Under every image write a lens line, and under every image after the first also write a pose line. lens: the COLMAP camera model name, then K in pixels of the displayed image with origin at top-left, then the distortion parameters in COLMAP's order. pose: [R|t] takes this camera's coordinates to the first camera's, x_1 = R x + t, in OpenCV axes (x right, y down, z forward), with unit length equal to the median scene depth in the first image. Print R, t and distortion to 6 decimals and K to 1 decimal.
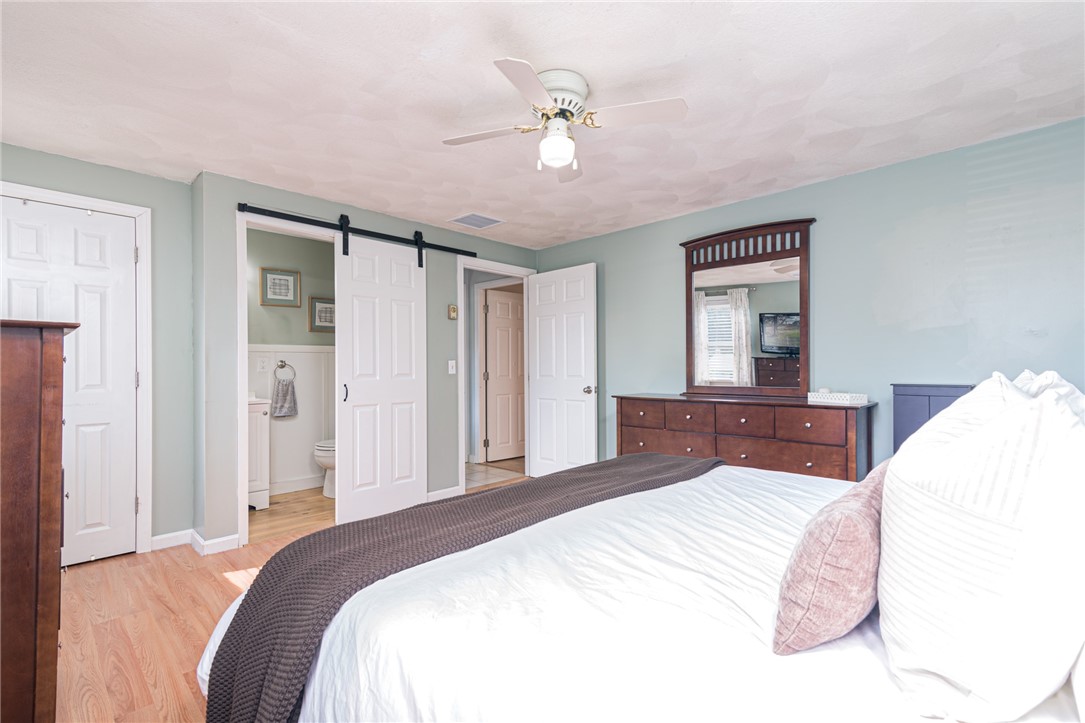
lens RADIAL K [[494.0, 0, 546.4], [0, 494.0, 365.3], [0, 0, 1]] dist [0.015835, -0.000223]
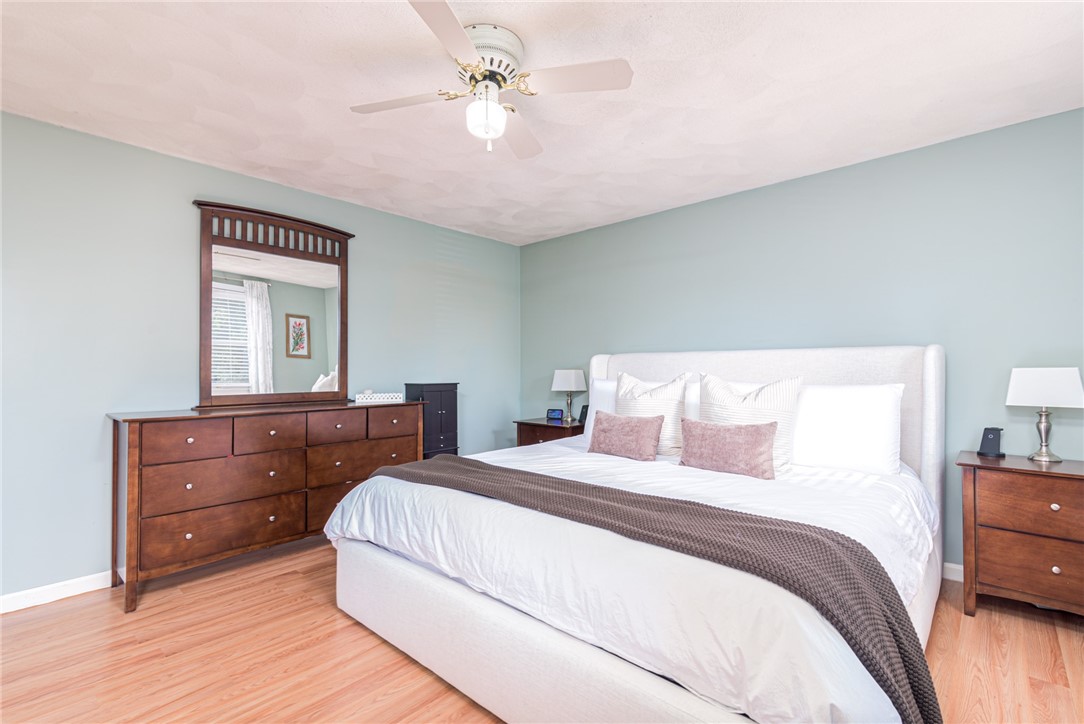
lens RADIAL K [[493.6, 0, 547.9], [0, 493.6, 365.5], [0, 0, 1]] dist [0.015835, -0.000223]
pose [[-0.027534, 0.014259, 0.999519, -0.483389], [-0.000229, 0.999898, -0.014271, 0.005868], [-0.999621, -0.000622, -0.027528, 0.524037]]
